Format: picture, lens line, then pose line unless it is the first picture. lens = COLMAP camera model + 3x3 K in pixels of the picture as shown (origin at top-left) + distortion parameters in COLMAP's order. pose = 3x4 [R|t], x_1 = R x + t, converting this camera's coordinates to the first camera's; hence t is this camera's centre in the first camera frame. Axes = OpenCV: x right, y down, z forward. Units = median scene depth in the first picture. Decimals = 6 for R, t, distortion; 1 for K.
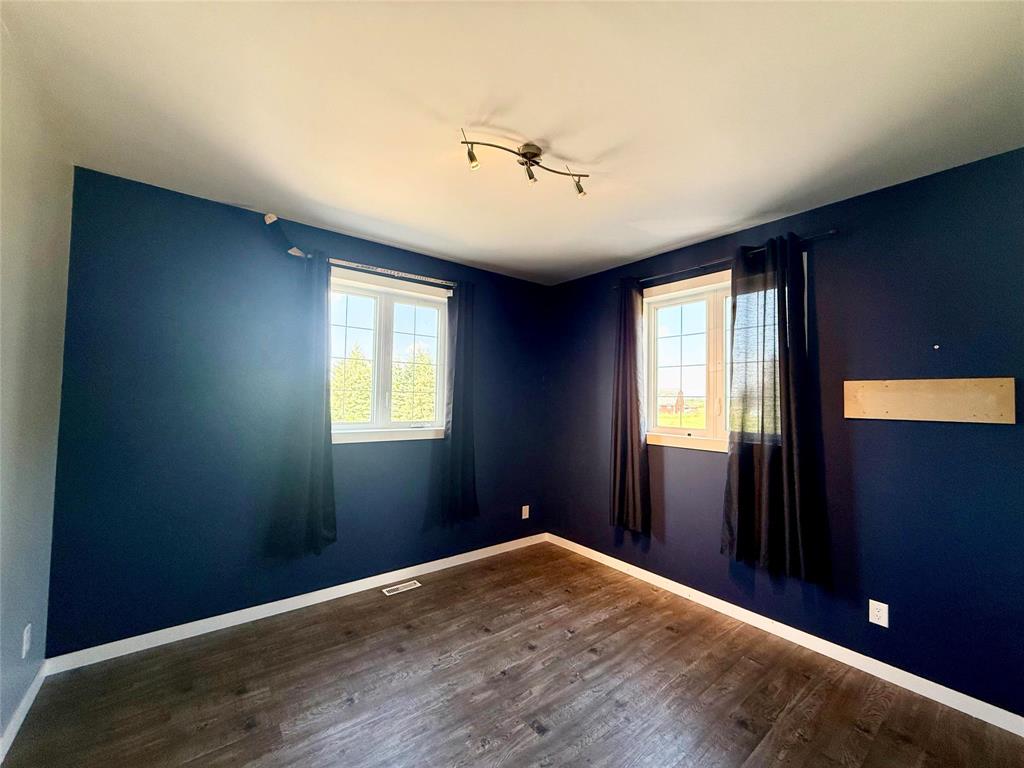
lens RADIAL K [[407.4, 0, 505.2], [0, 407.4, 386.2], [0, 0, 1]] dist [-0.001922, 0.000505]
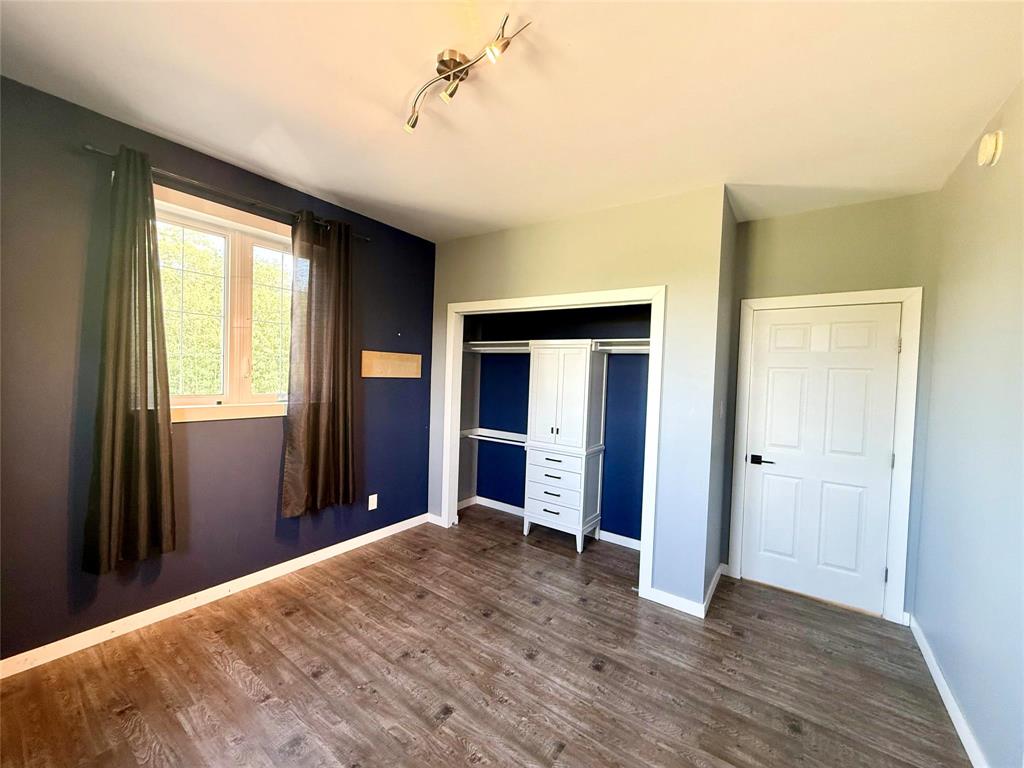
lens RADIAL K [[407.4, 0, 515.3], [0, 407.4, 385.2], [0, 0, 1]] dist [-0.001922, 0.000505]
pose [[-0.299986, -0.054811, 0.952368, -0.654467], [-0.071337, 0.996842, 0.034900, 0.019969], [-0.951272, -0.057469, -0.302949, 0.920805]]
